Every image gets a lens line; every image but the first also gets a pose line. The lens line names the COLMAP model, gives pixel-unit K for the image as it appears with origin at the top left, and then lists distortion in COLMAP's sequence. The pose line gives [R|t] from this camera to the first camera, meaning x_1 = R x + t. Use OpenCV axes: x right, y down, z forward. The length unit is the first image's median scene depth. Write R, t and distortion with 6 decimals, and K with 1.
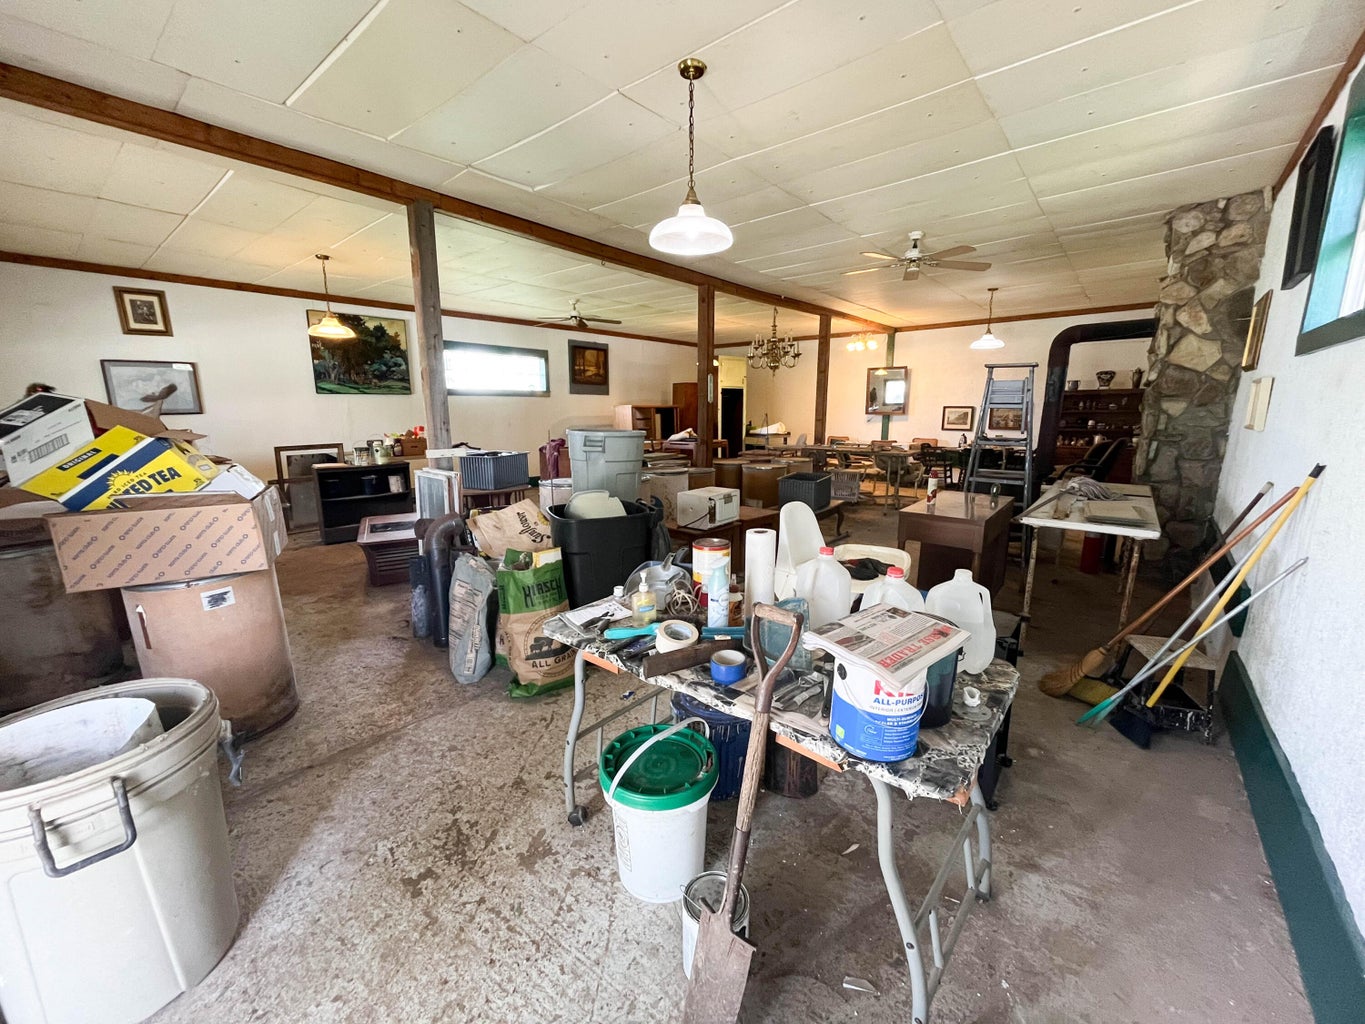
lens RADIAL K [[557.5, 0, 682.5], [0, 557.5, 512.0], [0, 0, 1]] dist [-0.000716, -0.000073]
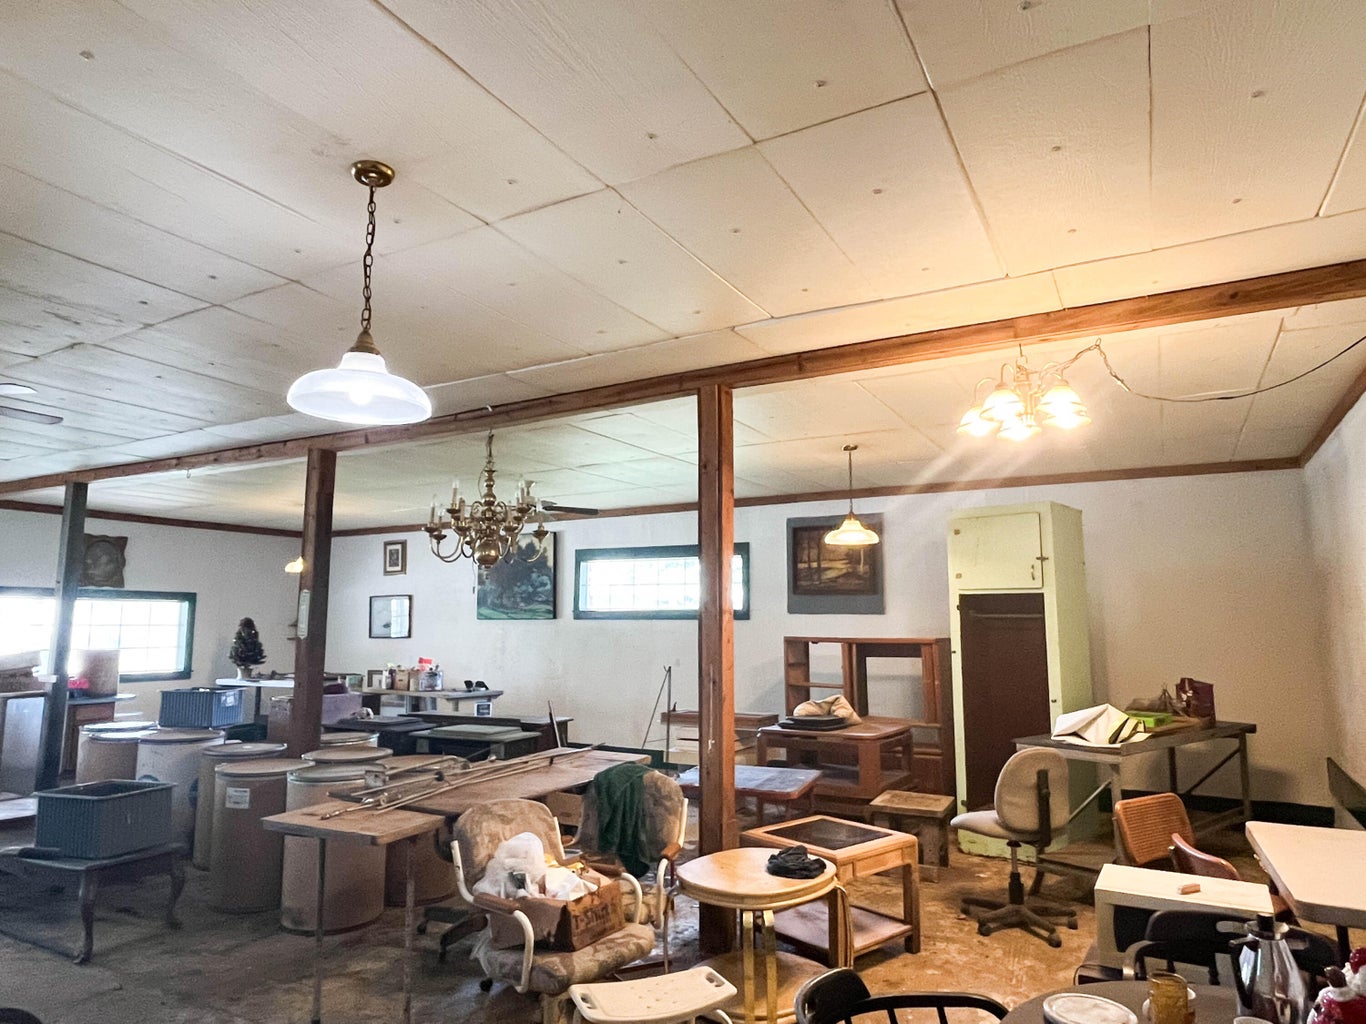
lens RADIAL K [[863.3, 0, 683.0], [0, 863.3, 512.0], [0, 0, 1]] dist [0.004108, 0.001305]
pose [[0.190367, -0.121207, -0.974202, 0.848163], [-0.183991, 0.970360, -0.156682, -0.213888], [0.964317, 0.209072, 0.162423, 1.011853]]
